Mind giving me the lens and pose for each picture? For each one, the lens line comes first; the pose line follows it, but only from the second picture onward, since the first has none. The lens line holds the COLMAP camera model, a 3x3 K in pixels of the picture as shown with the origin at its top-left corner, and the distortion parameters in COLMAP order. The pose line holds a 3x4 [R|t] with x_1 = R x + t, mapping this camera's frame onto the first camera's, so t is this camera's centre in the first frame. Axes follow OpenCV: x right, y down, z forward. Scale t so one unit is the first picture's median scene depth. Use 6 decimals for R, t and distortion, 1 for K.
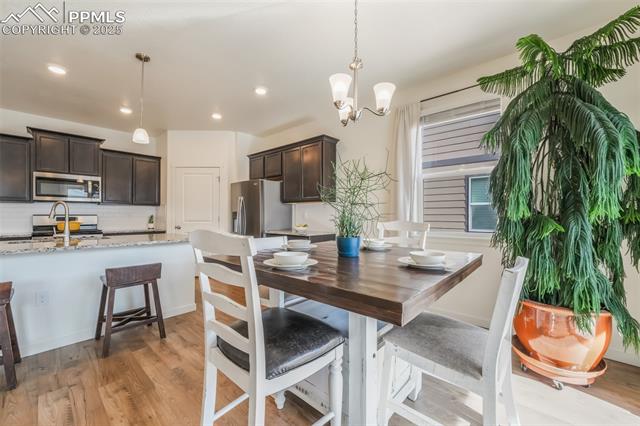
lens RADIAL K [[255.4, 0, 316.1], [0, 255.4, 214.1], [0, 0, 1]] dist [0.000427, 0.000389]
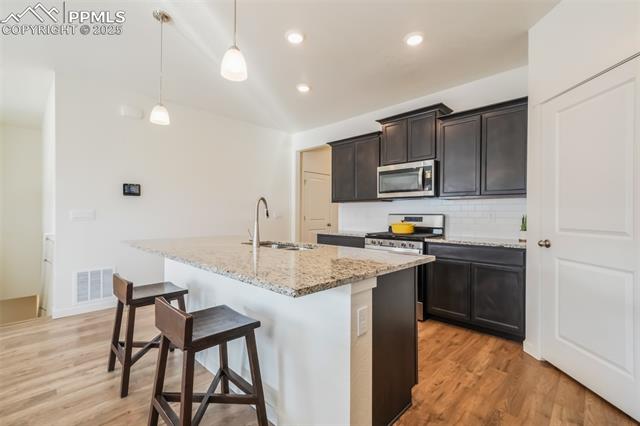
lens RADIAL K [[290.7, 0, 316.4], [0, 290.7, 215.5], [0, 0, 1]] dist [0.001087, 0.000258]
pose [[-0.042432, 0.007032, -0.999075, -0.043082], [0.000301, 0.999975, 0.007026, 0.000845], [0.999099, -0.000003, -0.042433, 0.703317]]
